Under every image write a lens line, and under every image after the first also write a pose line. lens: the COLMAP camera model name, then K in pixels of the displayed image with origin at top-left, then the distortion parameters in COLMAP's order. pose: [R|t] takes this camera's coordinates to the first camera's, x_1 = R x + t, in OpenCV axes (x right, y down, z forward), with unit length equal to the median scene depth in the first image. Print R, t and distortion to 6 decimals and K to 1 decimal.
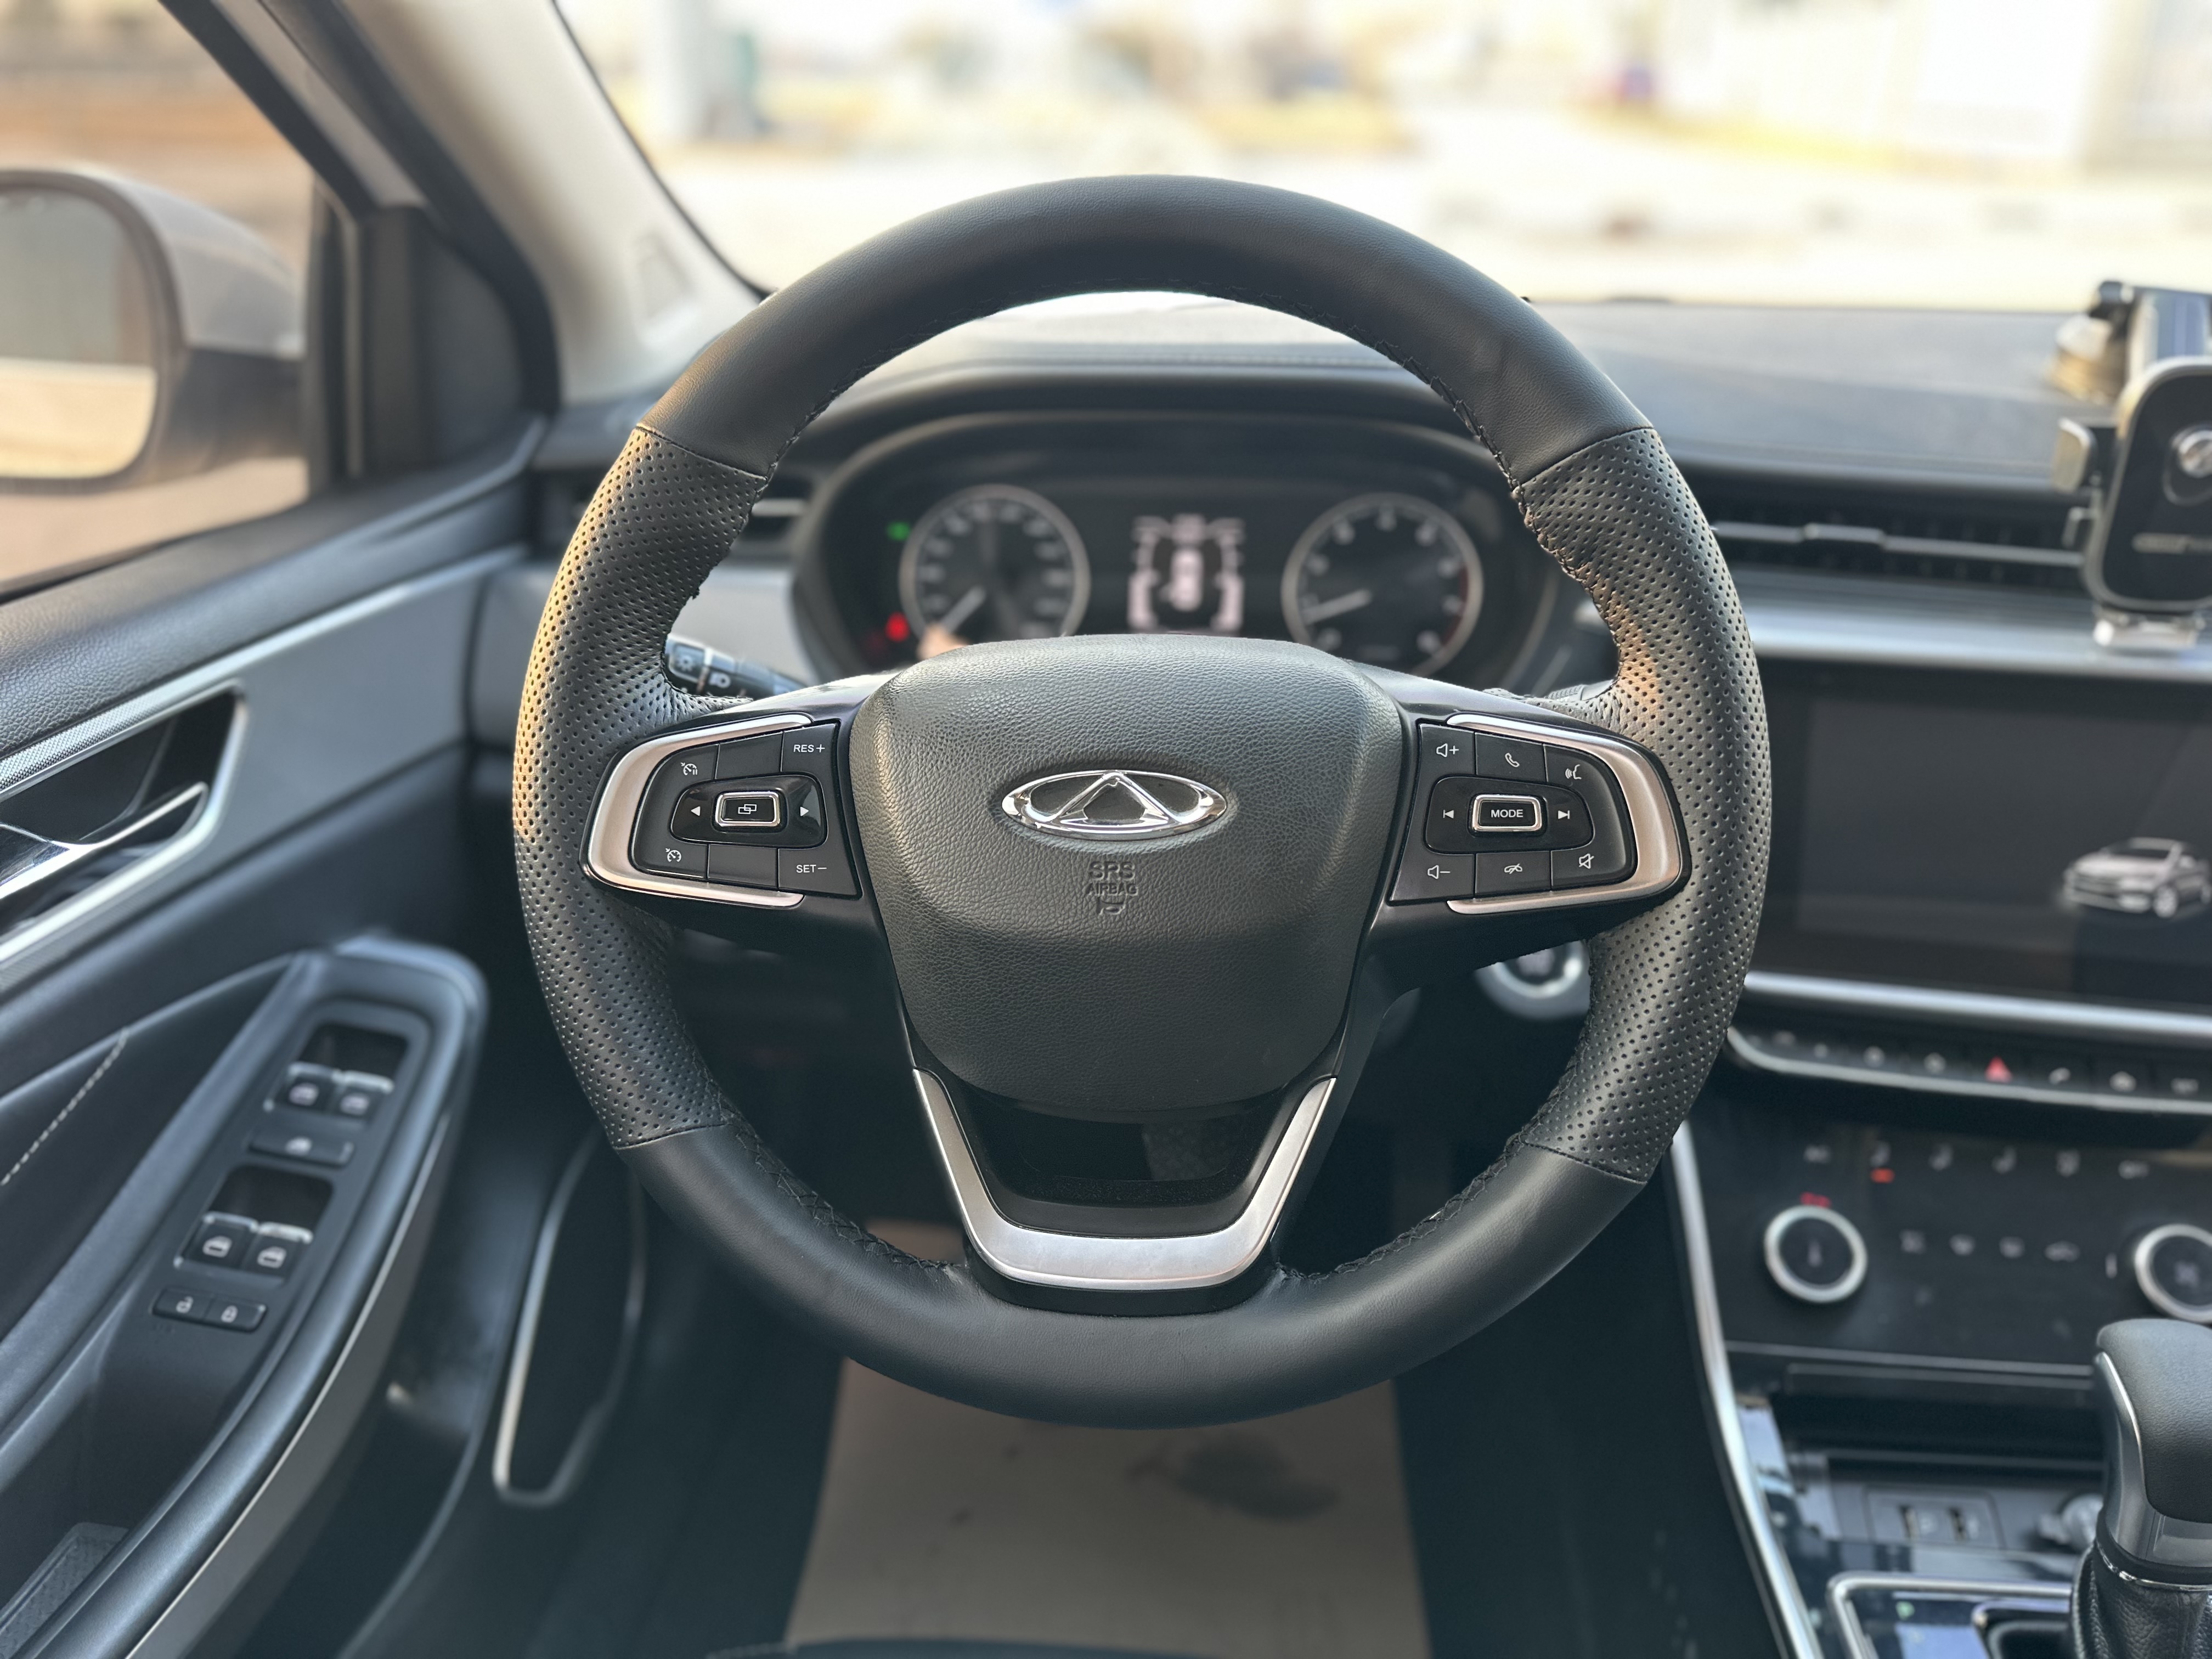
lens RADIAL K [[1630.3, 0, 1098.8], [0, 1630.3, 827.0], [0, 0, 1]] dist [0.046895, -0.034891]
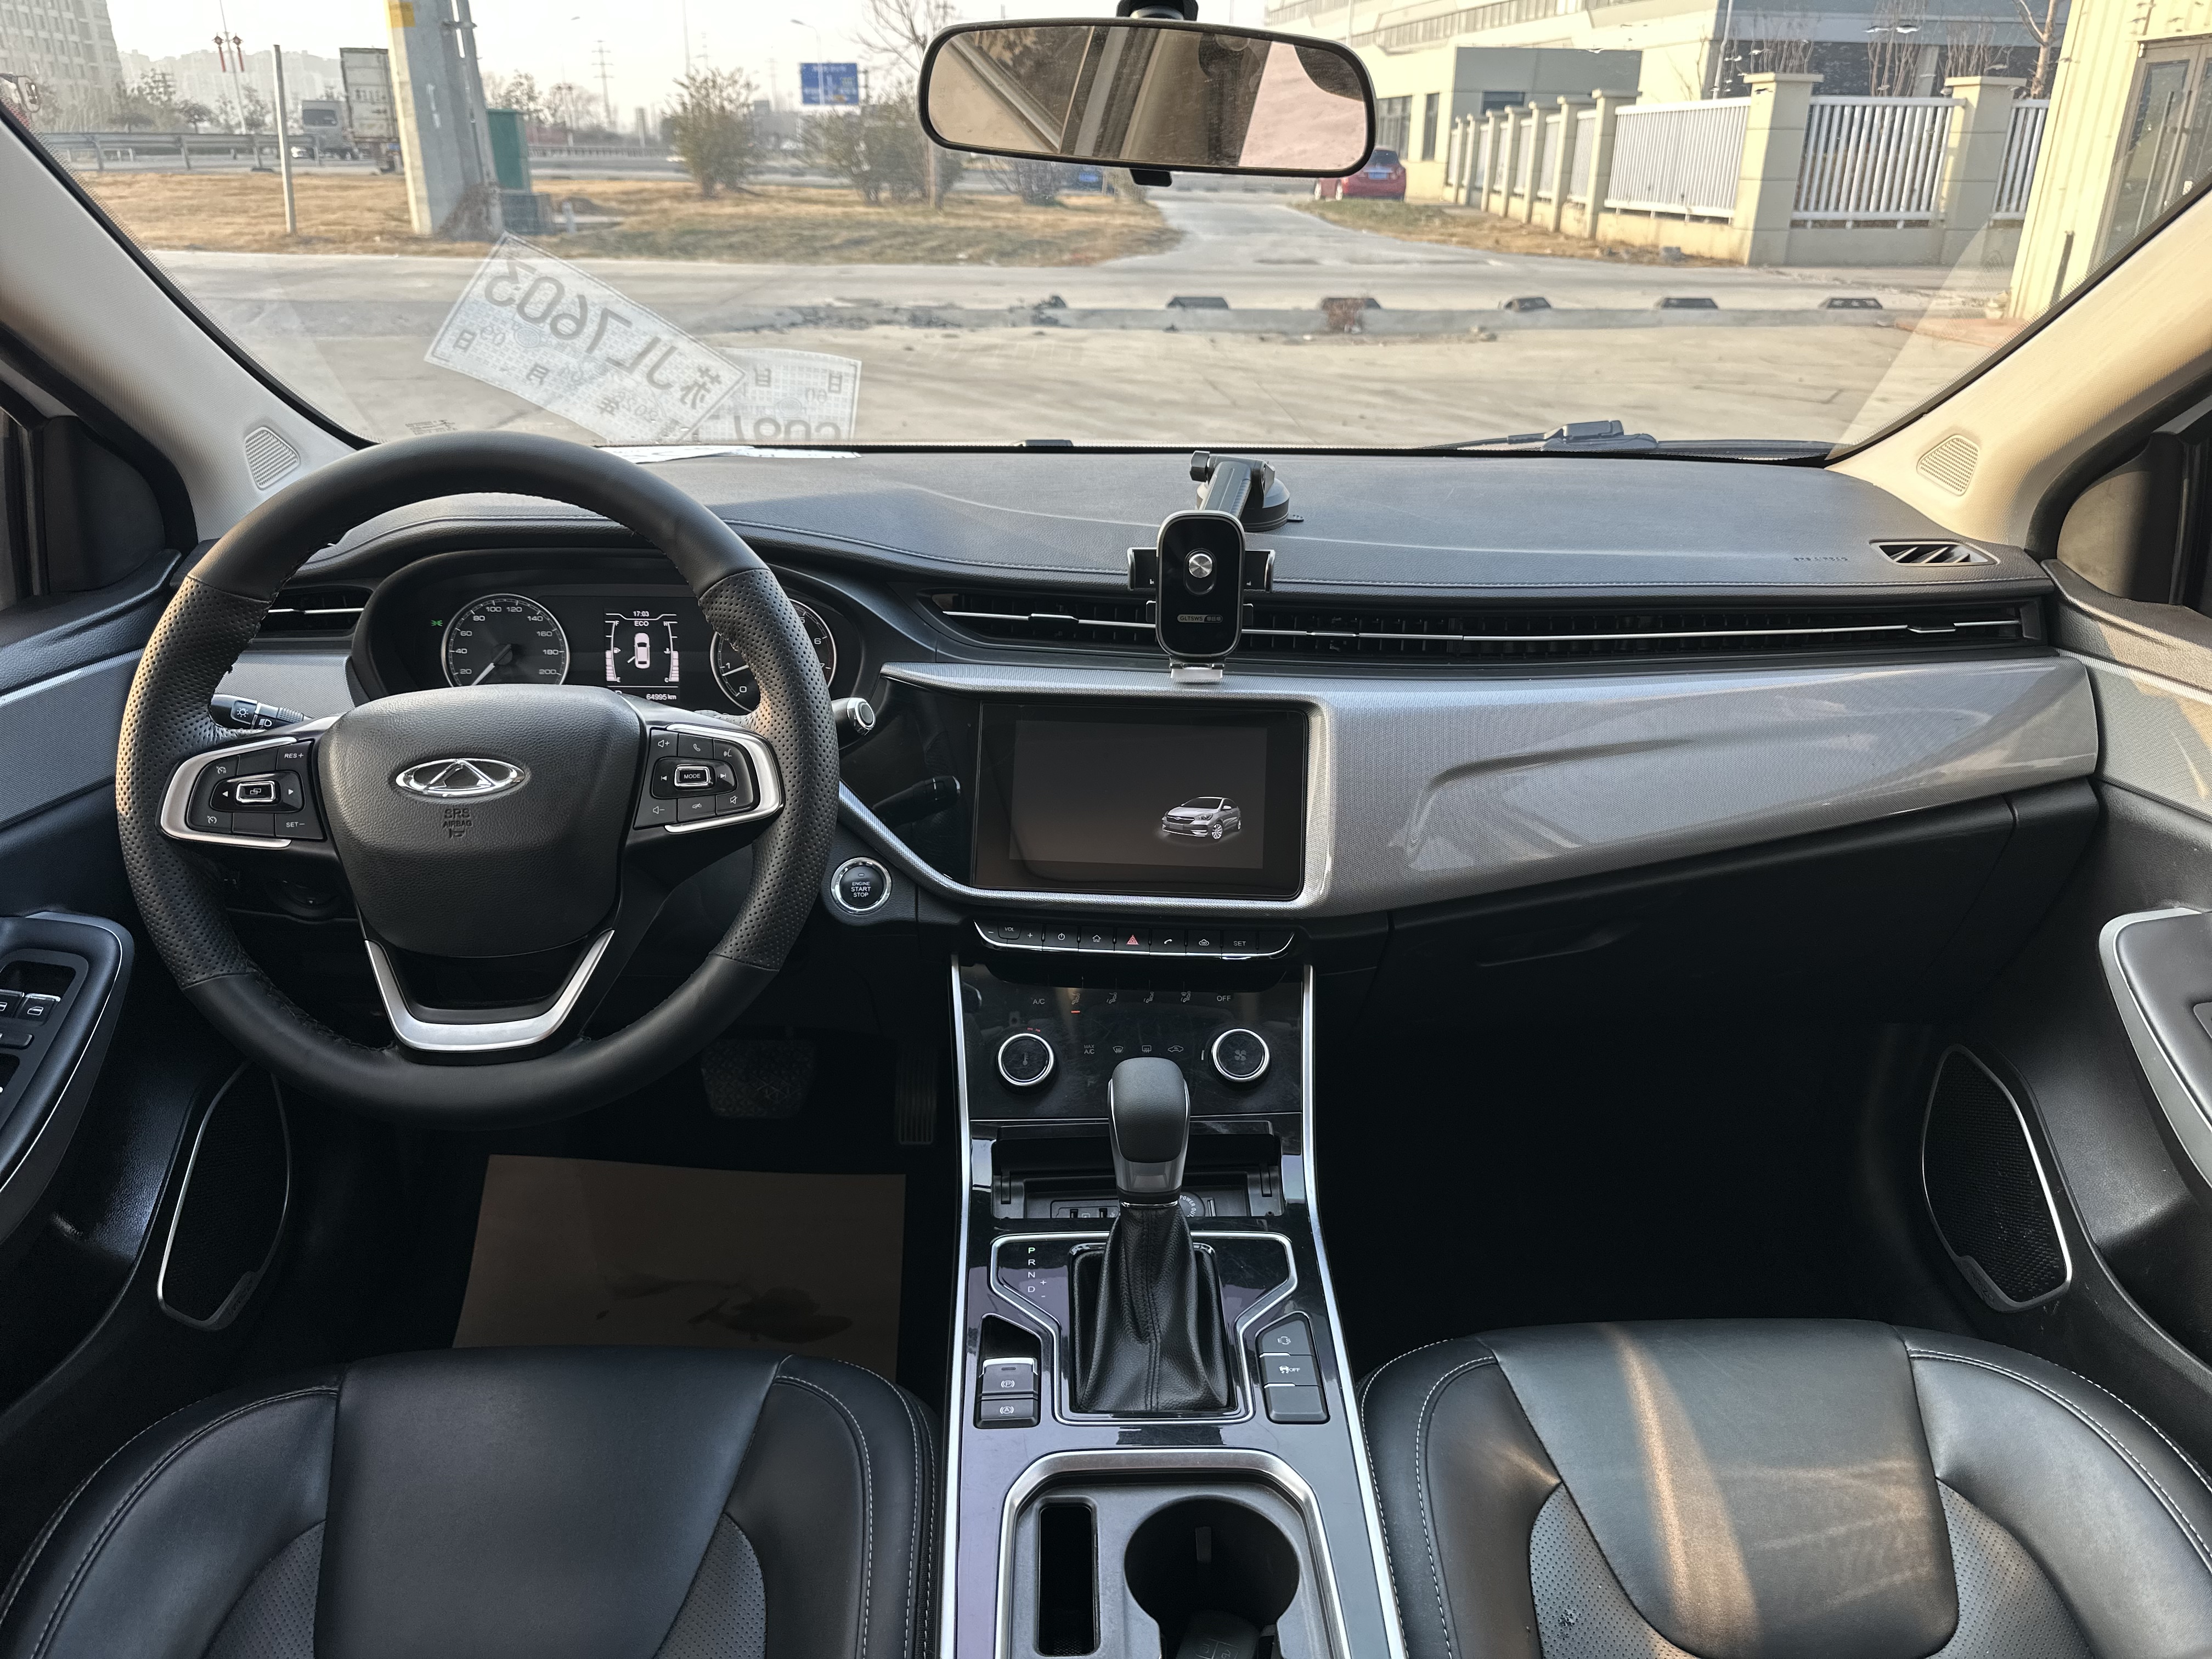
lens RADIAL K [[1630.3, 0, 1112.7], [0, 1630.3, 827.0], [0, 0, 1]] dist [0.046895, -0.034891]
pose [[0.992613, -0.040285, 0.114441, 0.462614], [0.044728, 0.998331, -0.036526, 0.124803], [-0.112778, 0.041375, 0.992758, -0.798781]]
